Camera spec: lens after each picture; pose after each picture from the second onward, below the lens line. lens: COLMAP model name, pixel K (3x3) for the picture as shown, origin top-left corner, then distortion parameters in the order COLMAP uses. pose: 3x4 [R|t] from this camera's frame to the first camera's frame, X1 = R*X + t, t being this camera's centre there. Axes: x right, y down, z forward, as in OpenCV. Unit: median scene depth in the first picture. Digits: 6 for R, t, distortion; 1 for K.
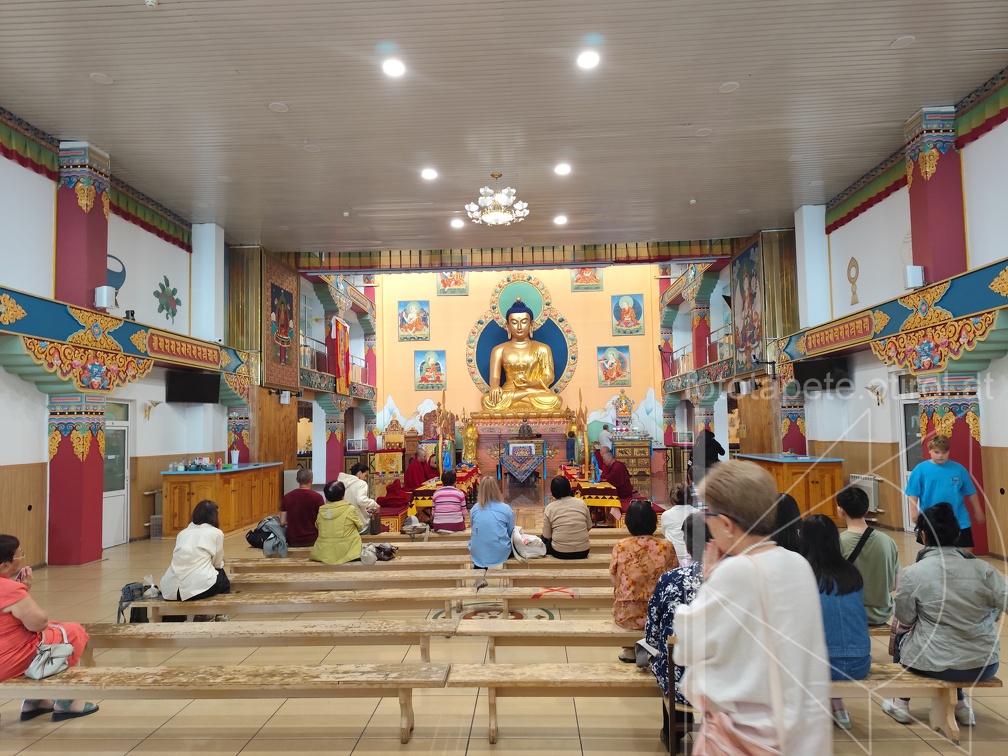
lens RADIAL K [[680.8, 0, 496.2], [0, 680.8, 389.3], [0, 0, 1]] dist [0.053291, -0.064845]
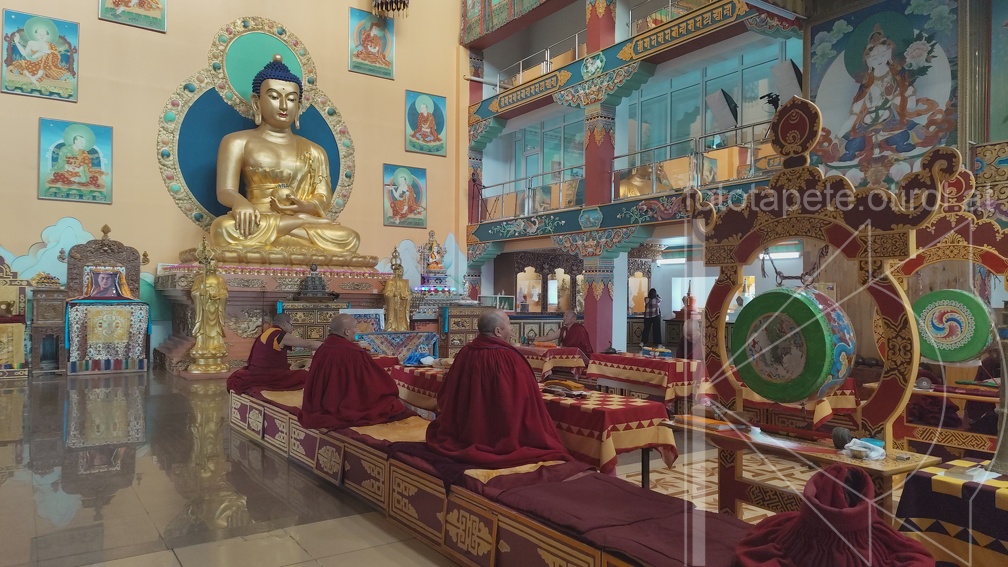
lens RADIAL K [[689.0, 0, 518.1], [0, 689.0, 285.4], [0, 0, 1]] dist [0.043020, -0.048480]
pose [[0.786550, 0.037754, 0.616371, -0.169009], [-0.060116, 0.998070, 0.015579, 0.039357], [-0.614593, -0.049308, 0.787302, 0.426057]]
